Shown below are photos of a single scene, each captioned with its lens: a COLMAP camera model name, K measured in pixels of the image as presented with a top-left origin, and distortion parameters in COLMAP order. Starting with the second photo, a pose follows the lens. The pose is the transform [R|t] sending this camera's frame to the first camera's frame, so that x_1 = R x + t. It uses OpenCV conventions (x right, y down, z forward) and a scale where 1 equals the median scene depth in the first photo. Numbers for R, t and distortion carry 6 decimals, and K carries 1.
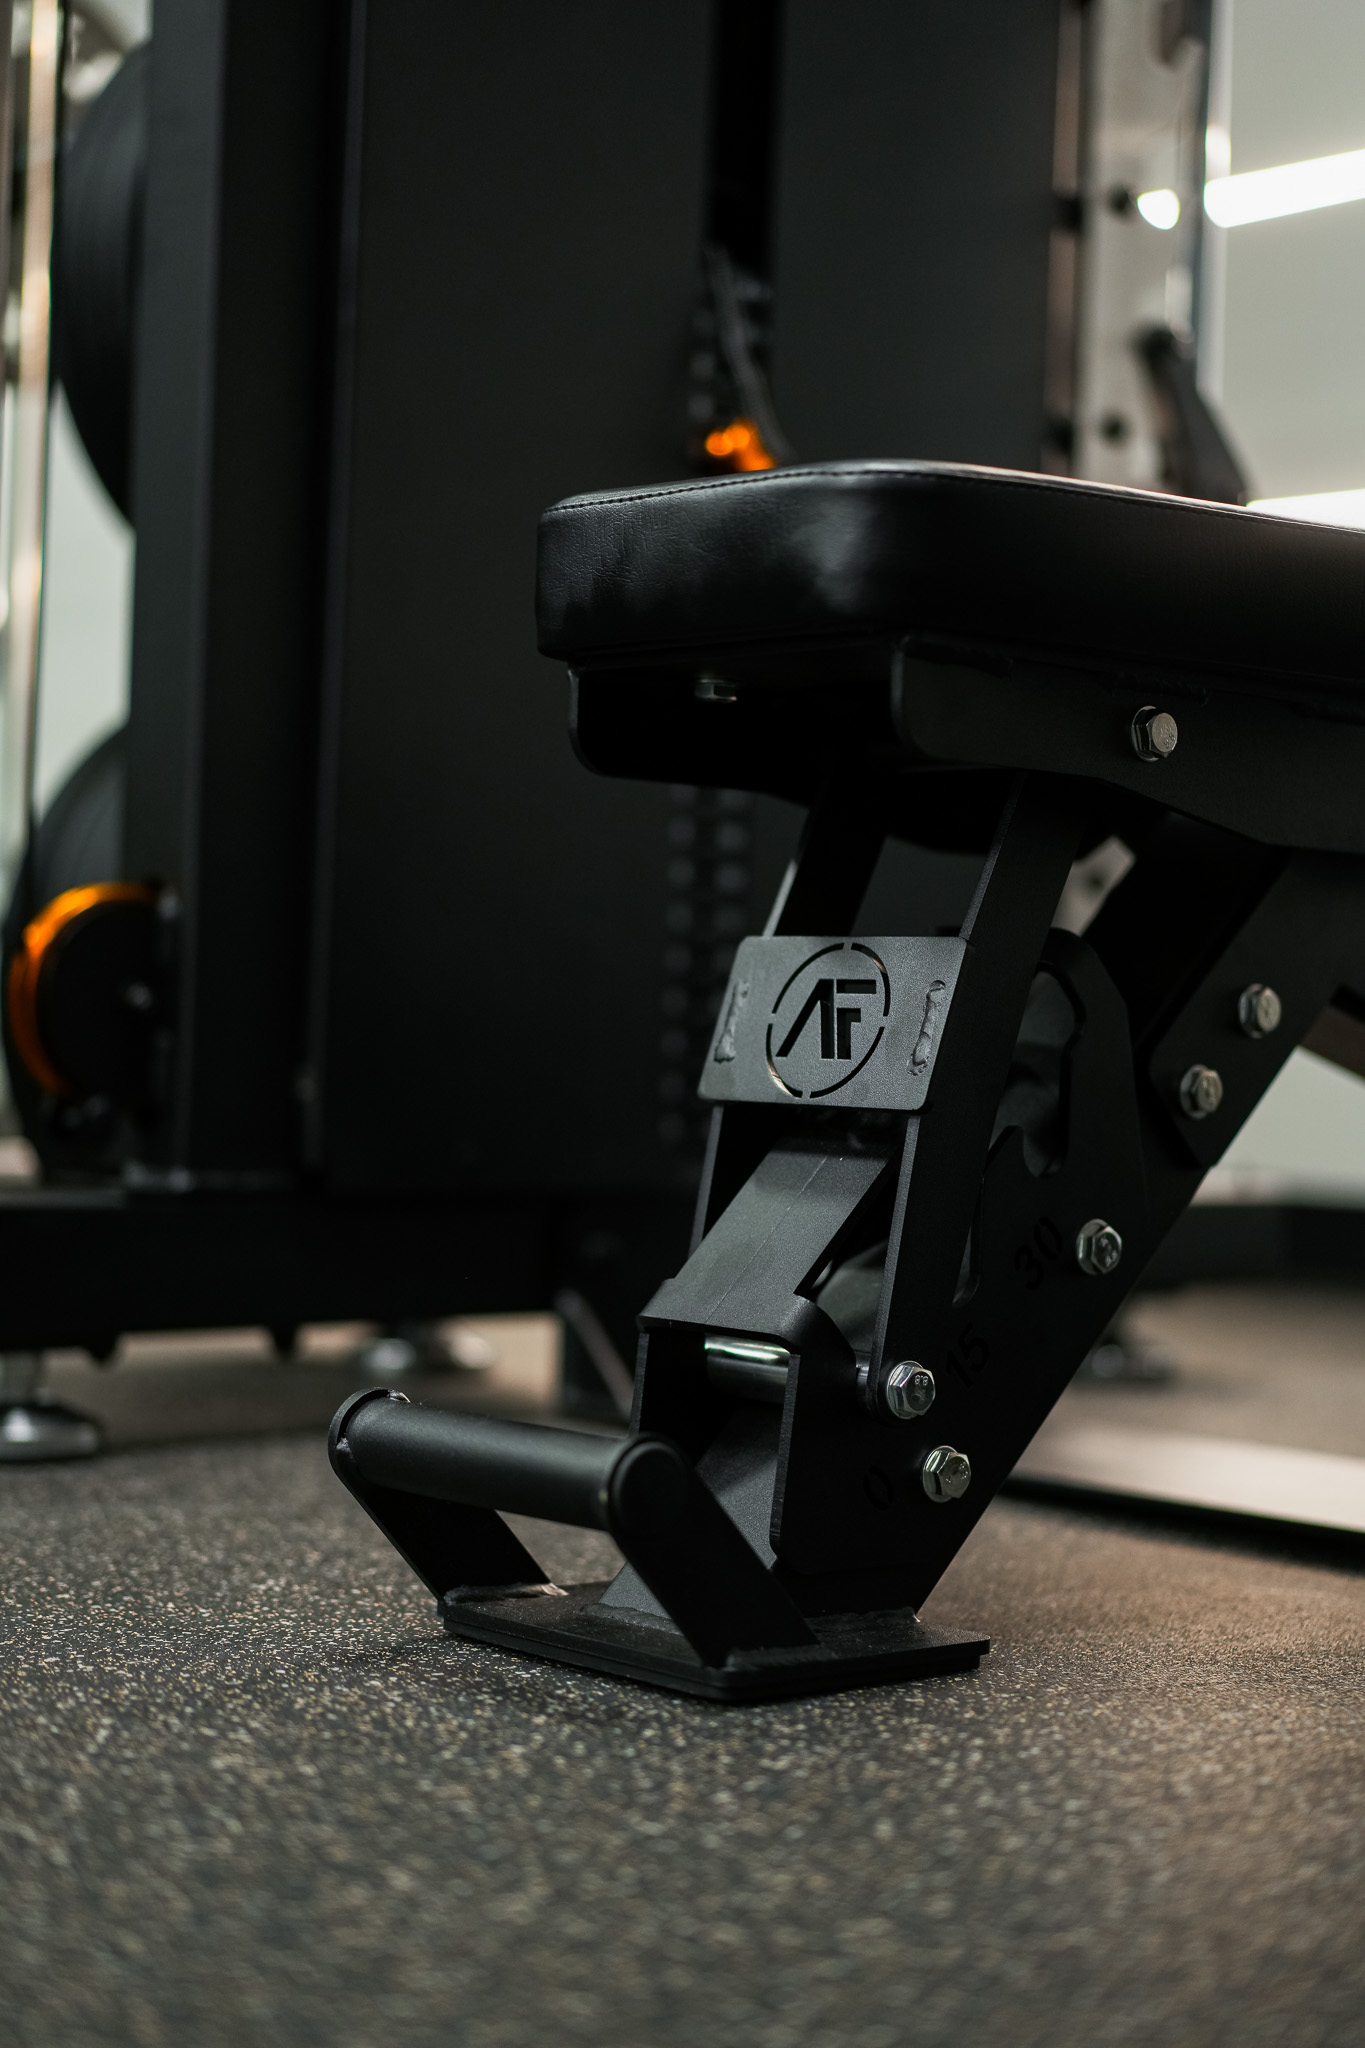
lens RADIAL K [[3168.5, 0, 681.8], [0, 3168.5, 1022.7], [0, 0, 1]] dist [-0.019606, 0.000000]
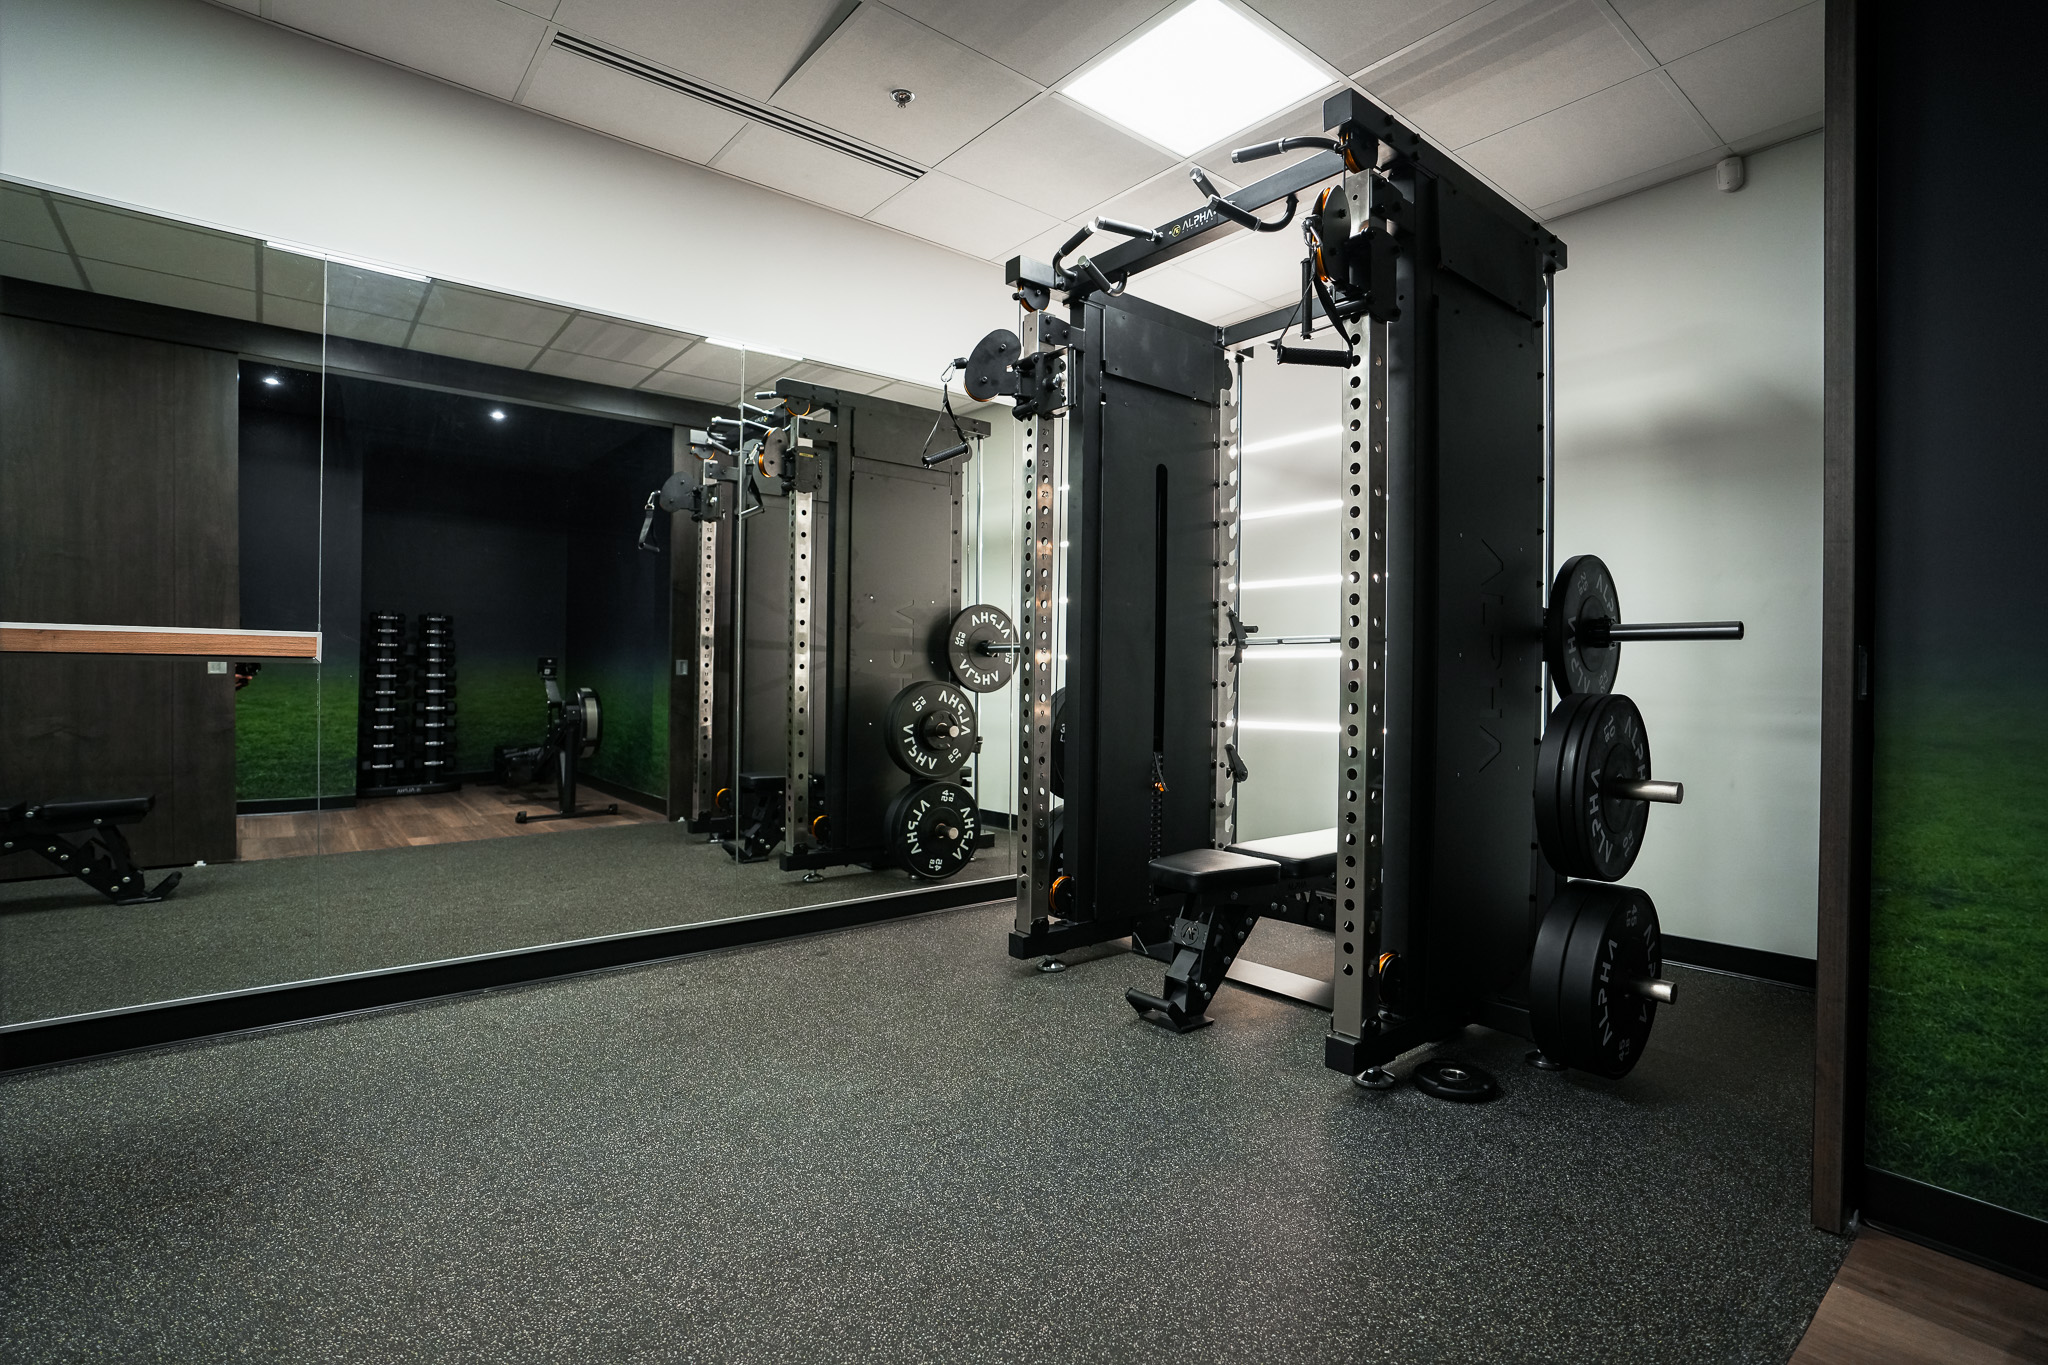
lens RADIAL K [[955.1, 0, 1028.6], [0, 955.1, 676.8], [0, 0, 1]] dist [-0.001651, -0.000030]
pose [[0.998475, -0.020901, -0.051087, -0.170119], [0.020682, 0.999774, -0.004825, -0.501888], [0.051176, 0.003761, 0.998683, -1.038823]]
